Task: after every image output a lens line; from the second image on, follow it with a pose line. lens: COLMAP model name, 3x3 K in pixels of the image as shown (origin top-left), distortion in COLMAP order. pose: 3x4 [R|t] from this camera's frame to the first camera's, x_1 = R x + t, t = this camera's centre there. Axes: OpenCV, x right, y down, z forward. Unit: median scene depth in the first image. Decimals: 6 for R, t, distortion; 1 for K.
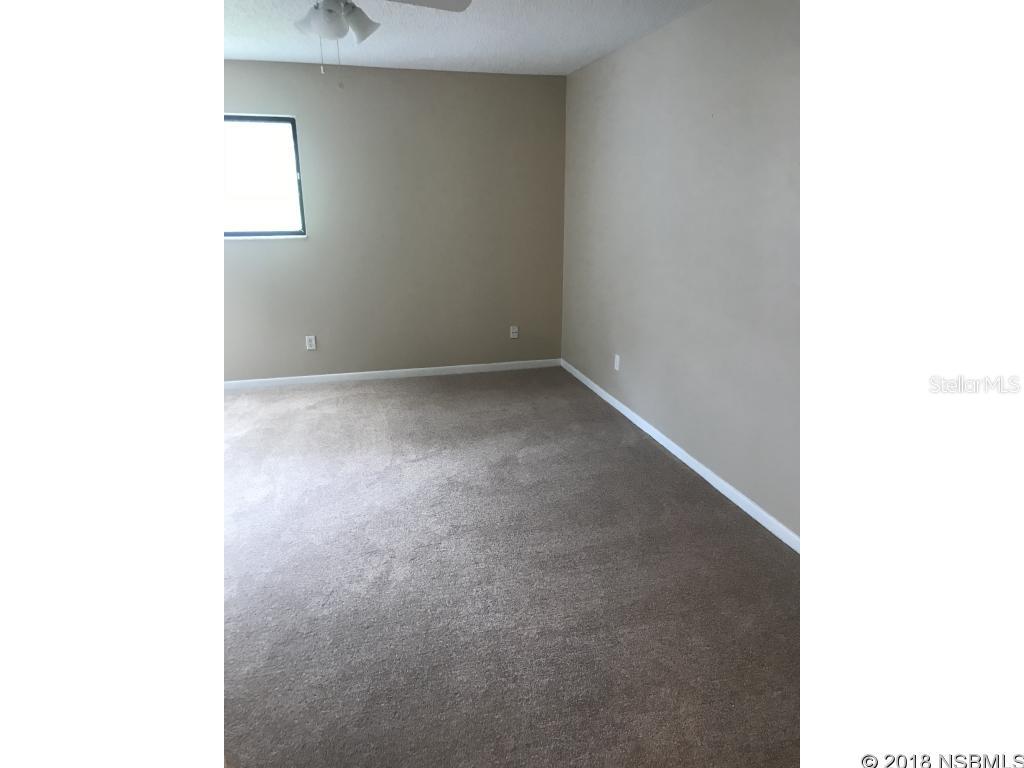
lens RADIAL K [[624.6, 0, 517.6], [0, 624.6, 386.4], [0, 0, 1]] dist [0.061234, -0.132808]
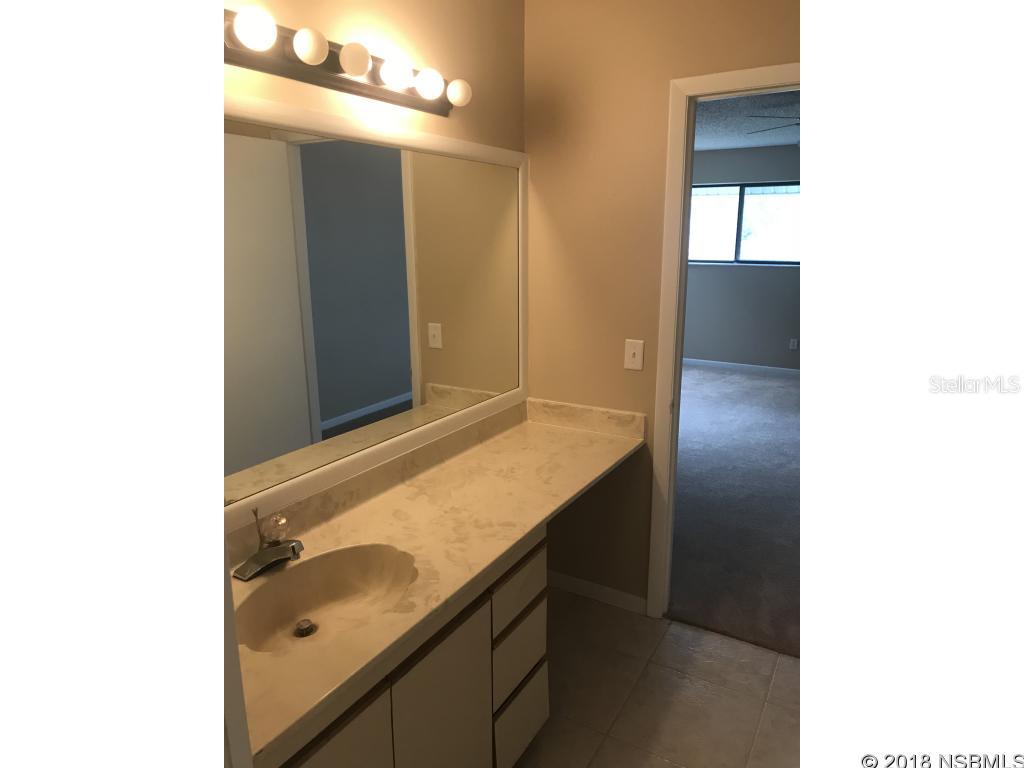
lens RADIAL K [[624.6, 0, 517.6], [0, 624.6, 386.4], [0, 0, 1]] dist [0.061234, -0.132808]
pose [[0.692662, 0.160666, -0.703140, 0.351827], [-0.191114, 0.980912, 0.035870, 0.136348], [0.695482, 0.109534, 0.710146, -0.565346]]
